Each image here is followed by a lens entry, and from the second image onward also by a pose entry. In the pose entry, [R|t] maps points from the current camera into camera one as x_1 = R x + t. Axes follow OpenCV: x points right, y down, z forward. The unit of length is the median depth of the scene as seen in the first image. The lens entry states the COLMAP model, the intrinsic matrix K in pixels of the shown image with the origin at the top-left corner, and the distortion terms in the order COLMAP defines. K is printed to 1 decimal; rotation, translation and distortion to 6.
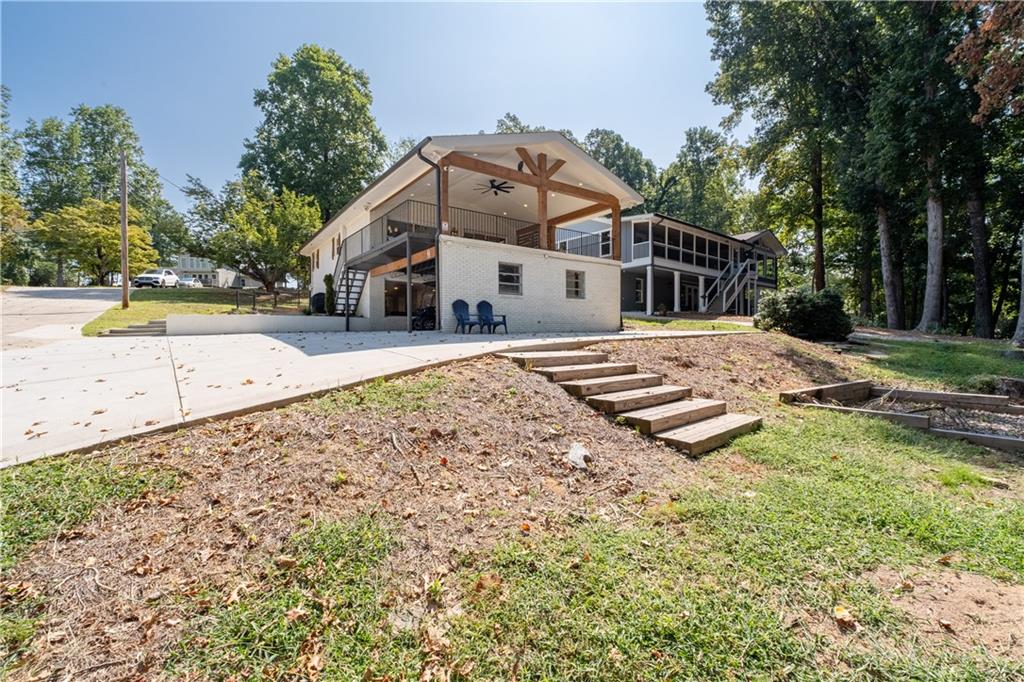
lens RADIAL K [[428.8, 0, 512.3], [0, 428.8, 339.3], [0, 0, 1]] dist [0.000046, -0.000626]
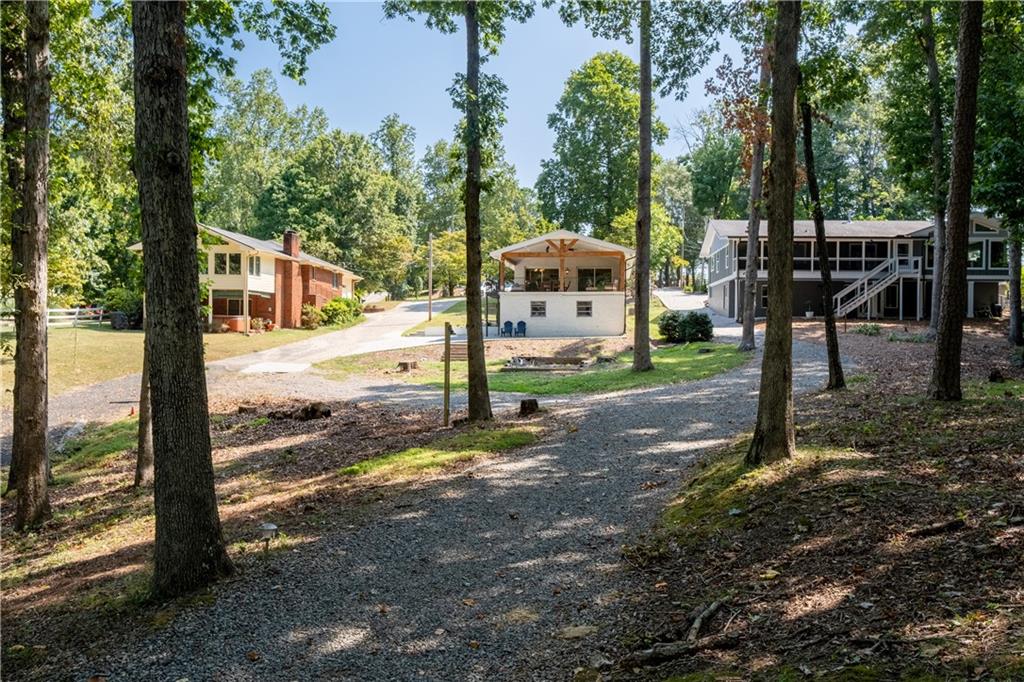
lens RADIAL K [[795.4, 0, 512.1], [0, 795.4, 340.5], [0, 0, 1]] dist [-0.000969, -0.000134]
pose [[0.719265, 0.009496, -0.694670, 2.208320], [-0.011692, 0.999930, 0.001563, 0.000030], [0.694637, 0.006998, 0.719326, -1.554375]]
